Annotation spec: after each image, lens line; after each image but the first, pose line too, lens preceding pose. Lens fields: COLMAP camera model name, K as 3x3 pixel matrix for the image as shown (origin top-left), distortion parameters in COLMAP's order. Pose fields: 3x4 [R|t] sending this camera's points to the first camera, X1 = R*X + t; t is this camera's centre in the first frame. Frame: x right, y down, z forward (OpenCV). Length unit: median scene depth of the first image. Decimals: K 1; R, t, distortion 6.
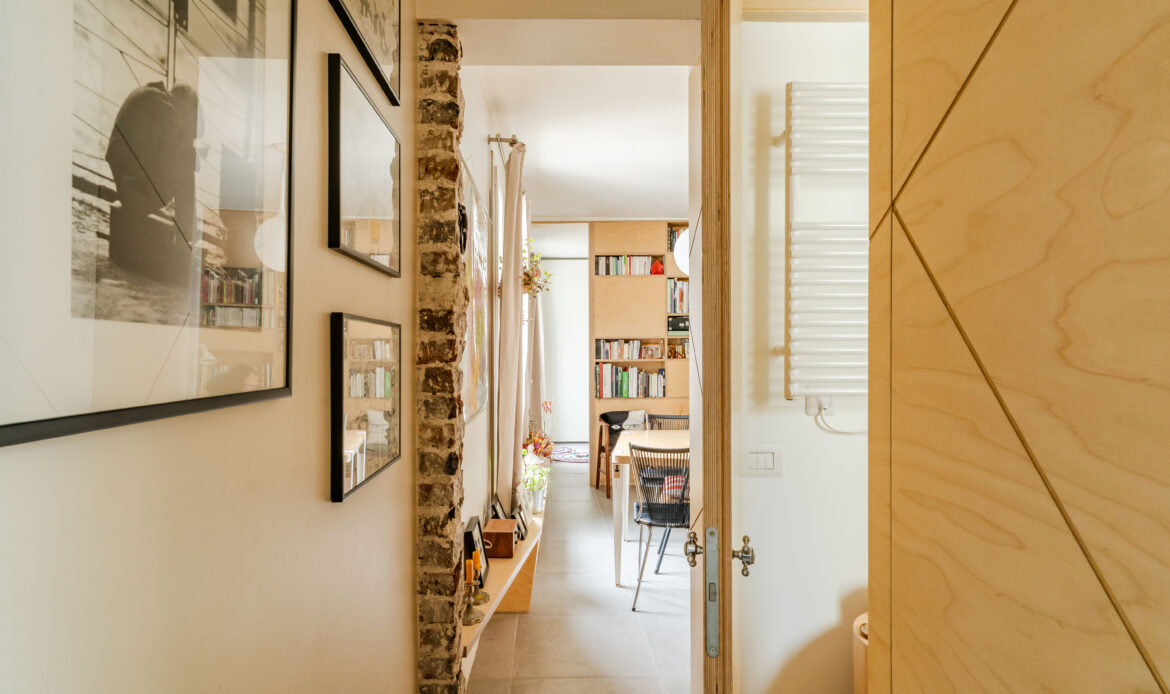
lens RADIAL K [[635.4, 0, 585.1], [0, 635.4, 396.4], [0, 0, 1]] dist [-0.000450, 0.001540]
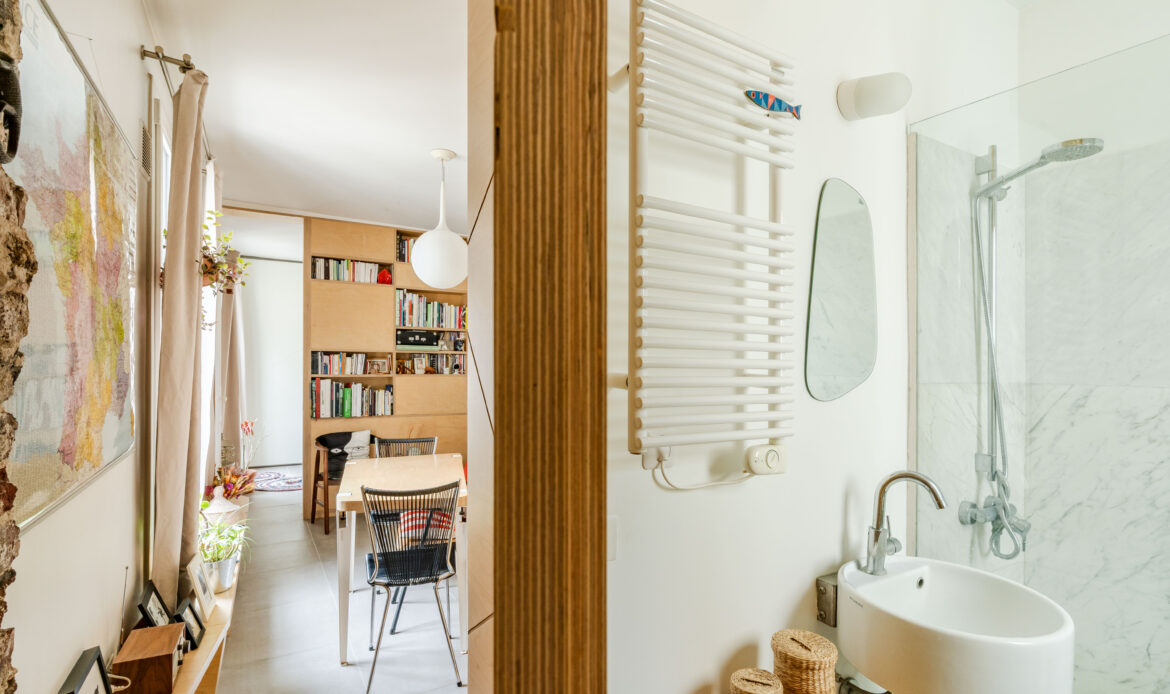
lens RADIAL K [[561.5, 0, 575.4], [0, 561.5, 382.7], [0, 0, 1]] dist [-0.000402, 0.000320]
pose [[0.895301, 0.005197, 0.445431, -0.002203], [0.011676, 0.999315, -0.035129, -0.015462], [-0.445308, 0.036652, 0.894627, 0.150559]]
